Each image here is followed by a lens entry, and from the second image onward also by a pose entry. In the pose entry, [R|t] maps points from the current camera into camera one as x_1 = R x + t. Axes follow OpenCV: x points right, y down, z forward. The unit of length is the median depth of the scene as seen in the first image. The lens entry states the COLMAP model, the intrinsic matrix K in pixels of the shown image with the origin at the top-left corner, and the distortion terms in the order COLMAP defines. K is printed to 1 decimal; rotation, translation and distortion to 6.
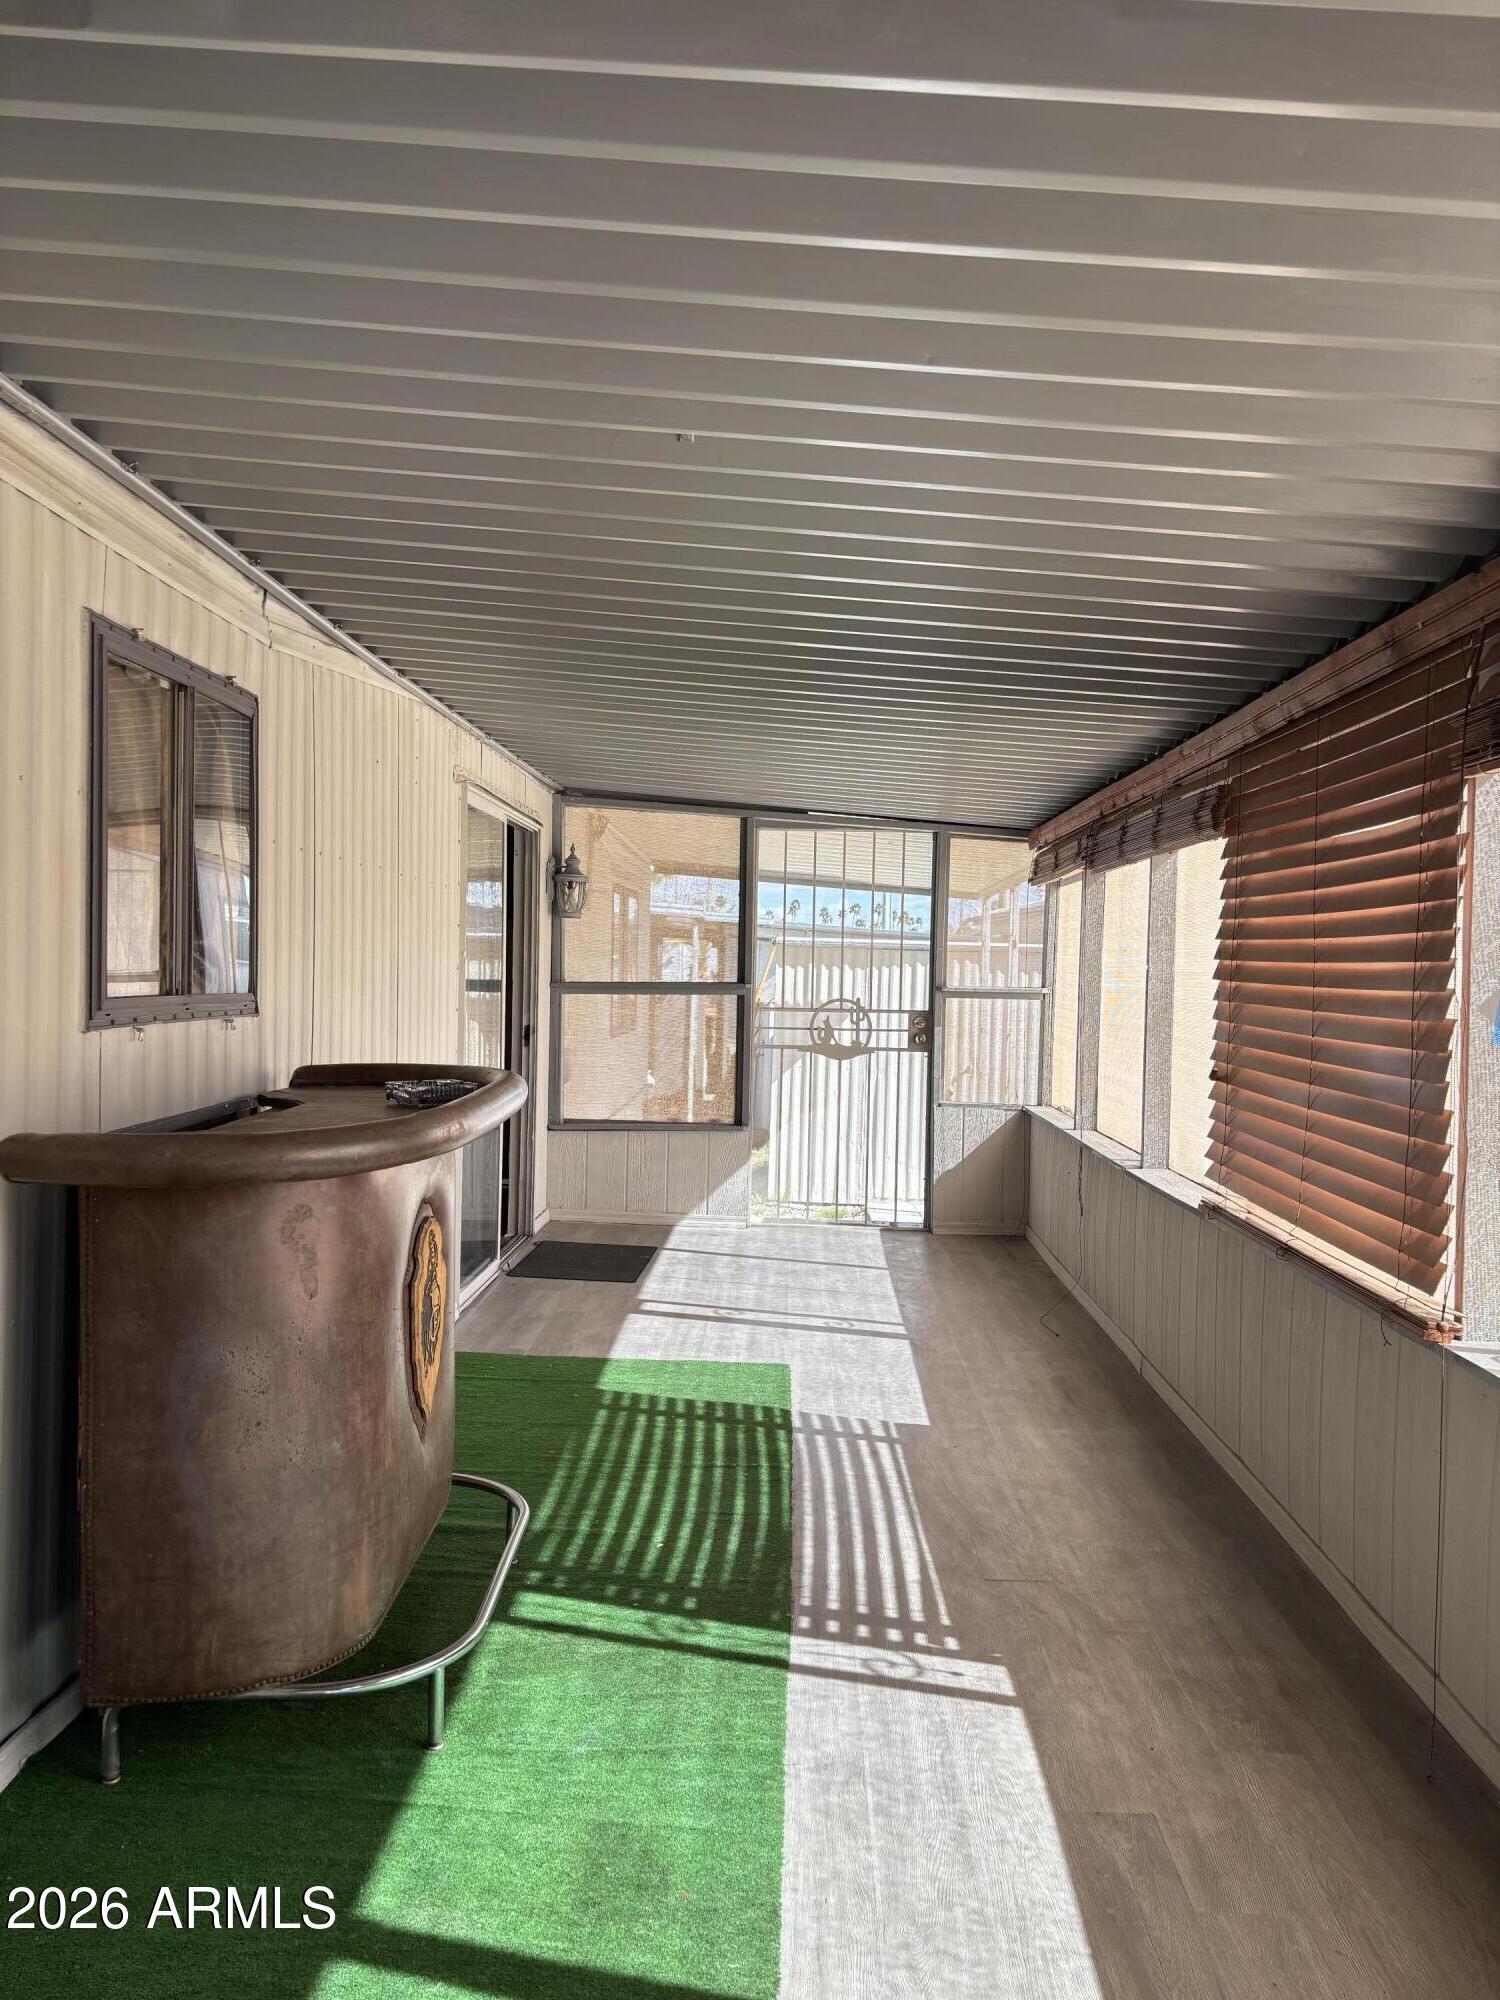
lens RADIAL K [[1519.3, 0, 747.8], [0, 1519.3, 1002.1], [0, 0, 1]] dist [0.051838, -0.032533]
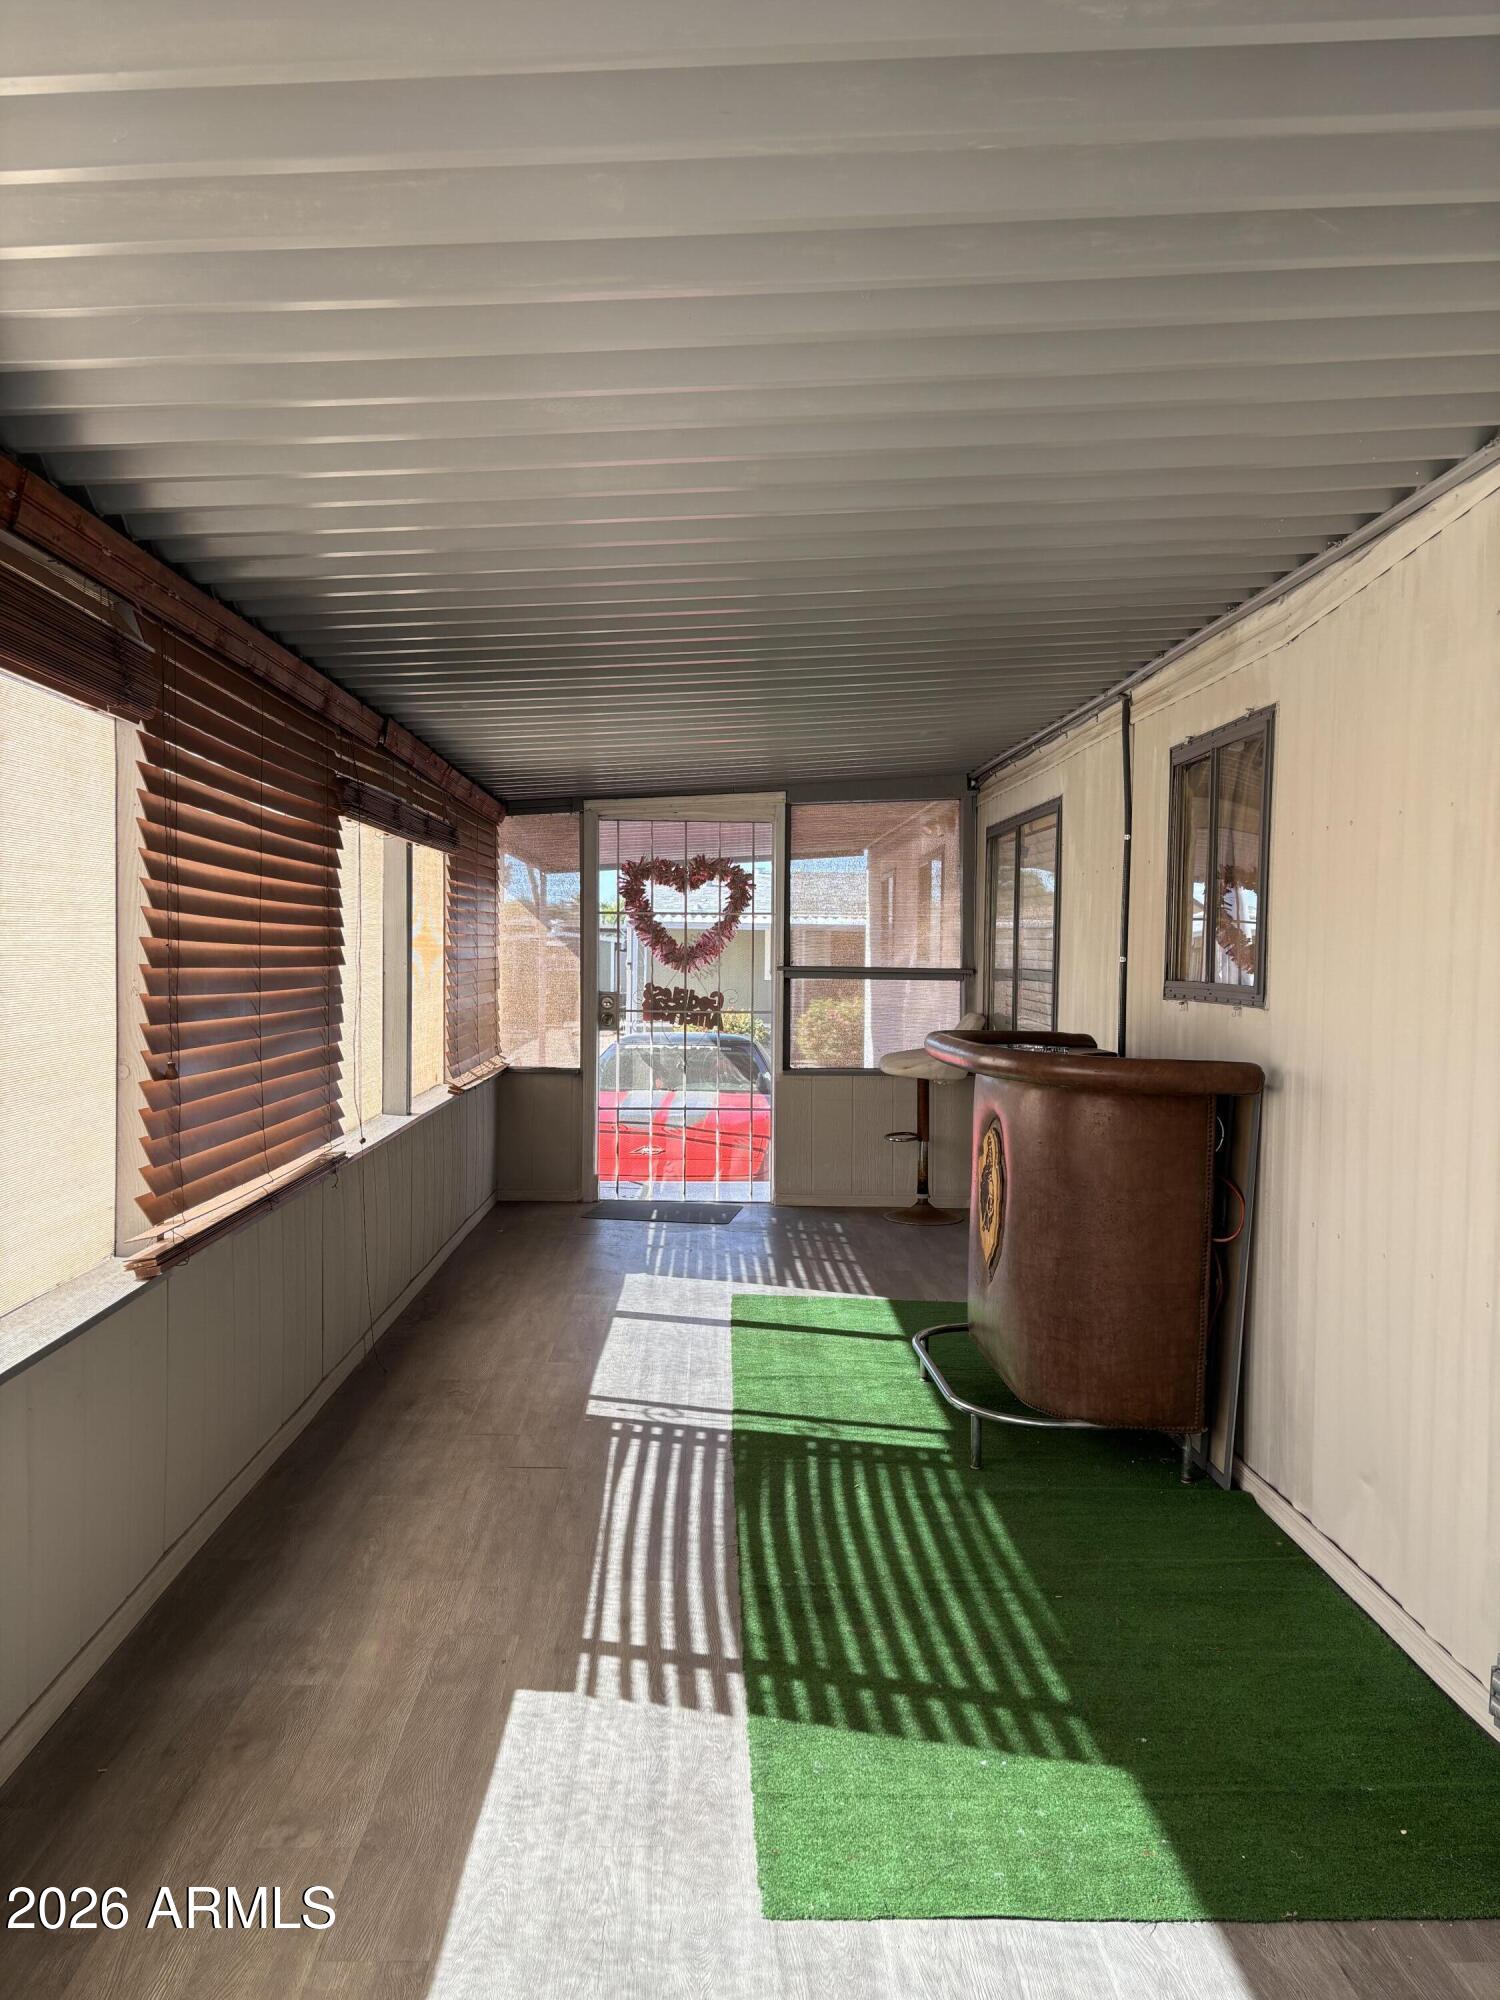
lens RADIAL K [[1519.3, 0, 750.7], [0, 1519.3, 1005.9], [0, 0, 1]] dist [0.051838, -0.032533]
pose [[-0.997606, -0.034126, -0.060155, 0.091320], [-0.037594, 0.997637, 0.057505, -0.039775], [0.058050, 0.059629, -0.996531, 2.004207]]
